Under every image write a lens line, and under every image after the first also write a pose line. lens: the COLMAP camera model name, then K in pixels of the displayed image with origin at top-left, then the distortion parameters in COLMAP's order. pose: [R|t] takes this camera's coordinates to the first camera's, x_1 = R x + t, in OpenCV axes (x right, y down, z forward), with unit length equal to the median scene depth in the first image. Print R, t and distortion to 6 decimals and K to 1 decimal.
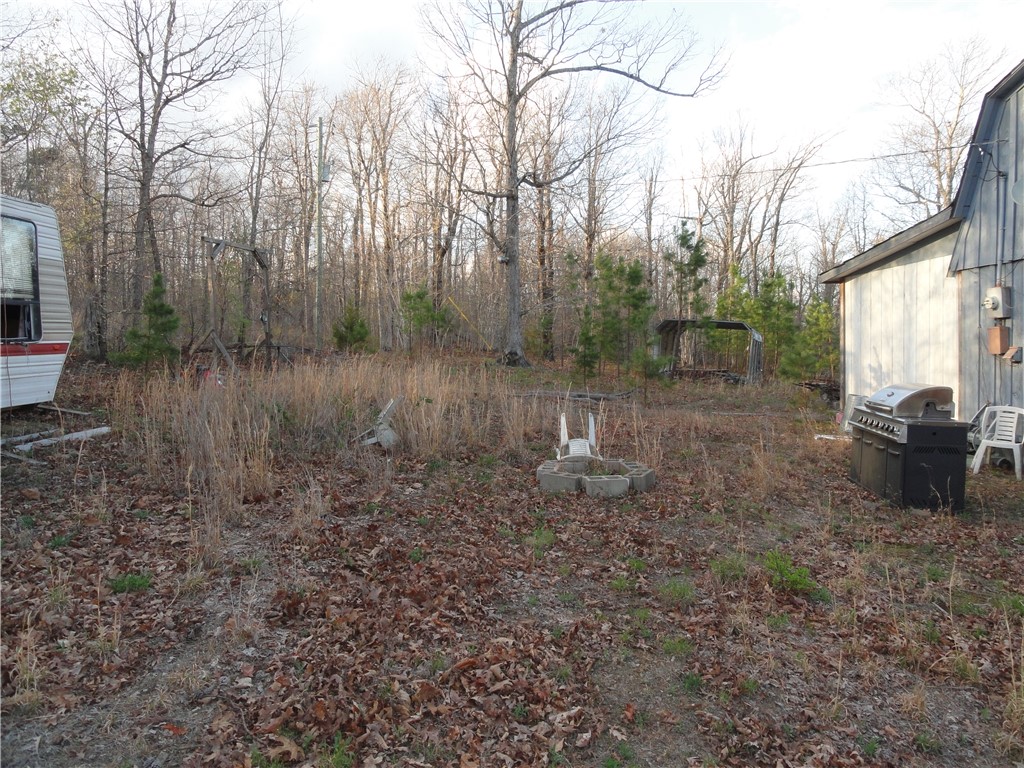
lens RADIAL K [[708.8, 0, 511.3], [0, 708.8, 385.8], [0, 0, 1]] dist [-0.001084, -0.000505]
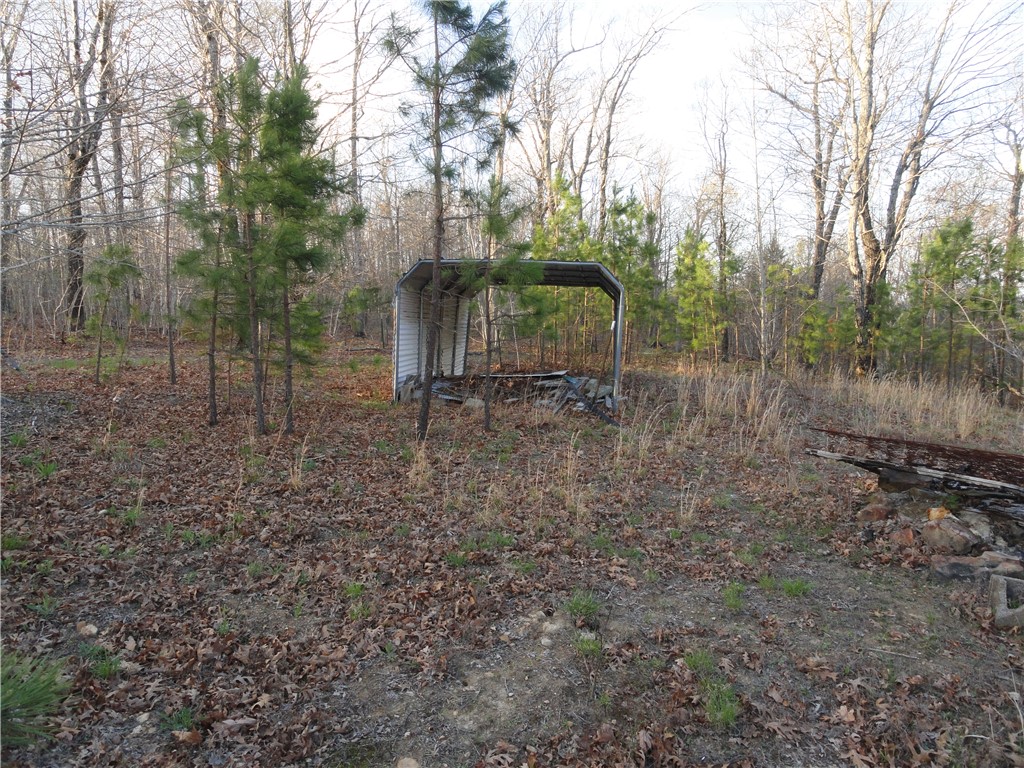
lens RADIAL K [[708.8, 0, 512.5], [0, 708.8, 383.4], [0, 0, 1]] dist [-0.001084, -0.000505]
pose [[0.966799, -0.044228, 0.251683, 0.087041], [0.034477, 0.998479, 0.043023, -0.017957], [-0.253203, -0.032917, 0.966853, 0.314120]]
